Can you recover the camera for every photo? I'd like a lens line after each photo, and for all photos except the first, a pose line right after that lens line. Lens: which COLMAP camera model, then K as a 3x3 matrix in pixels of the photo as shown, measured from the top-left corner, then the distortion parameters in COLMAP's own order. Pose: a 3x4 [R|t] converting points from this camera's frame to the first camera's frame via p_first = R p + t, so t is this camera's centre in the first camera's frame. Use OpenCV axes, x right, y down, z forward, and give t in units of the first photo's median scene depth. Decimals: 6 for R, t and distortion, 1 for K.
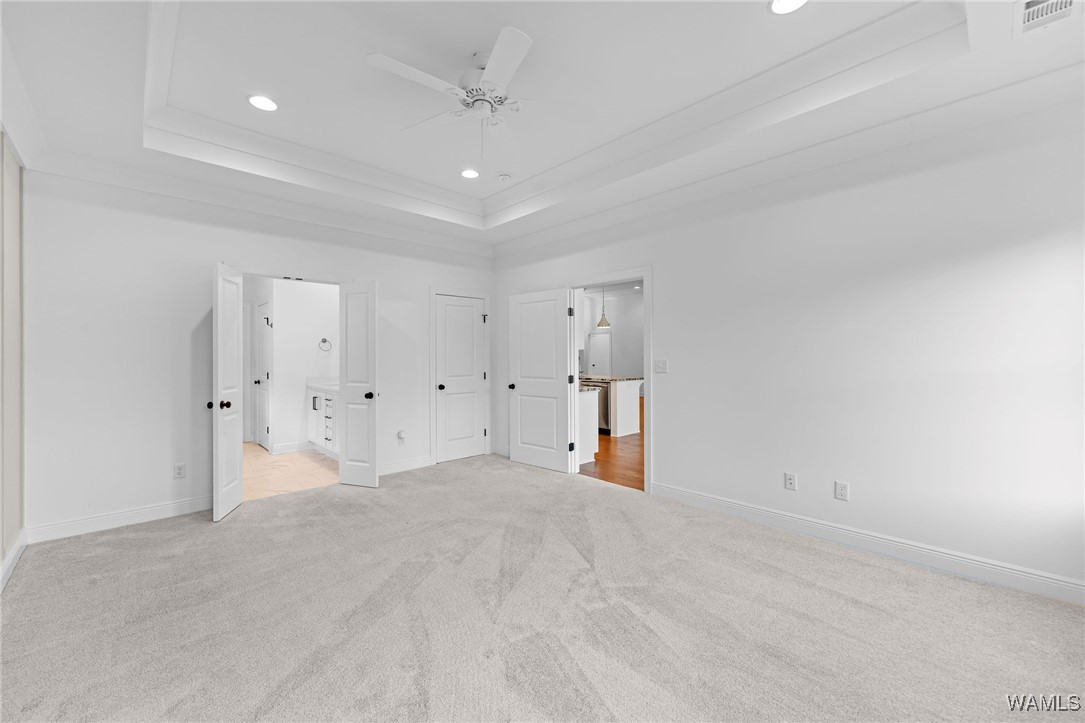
lens RADIAL K [[449.7, 0, 543.3], [0, 449.7, 352.4], [0, 0, 1]] dist [-0.003032, 0.000412]
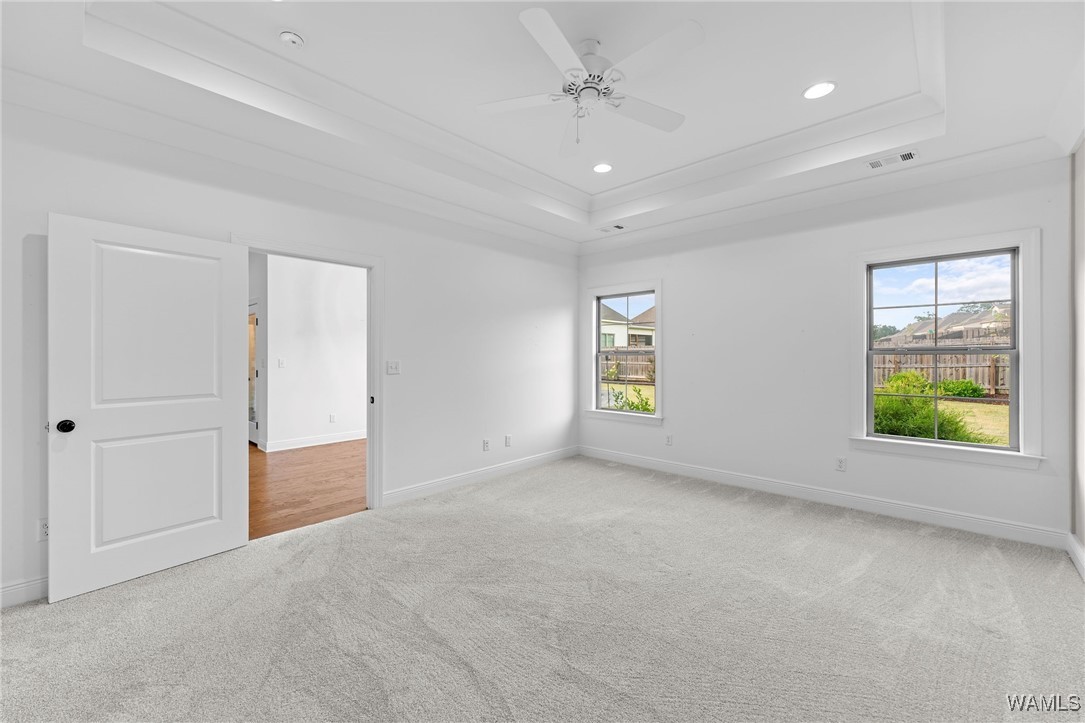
lens RADIAL K [[449.7, 0, 537.9], [0, 449.7, 360.8], [0, 0, 1]] dist [-0.003032, 0.000412]
pose [[-0.080752, -0.004348, 0.996725, -0.643641], [-0.001373, 0.999990, 0.004251, 0.011810], [-0.996733, -0.001025, -0.080758, 0.703522]]
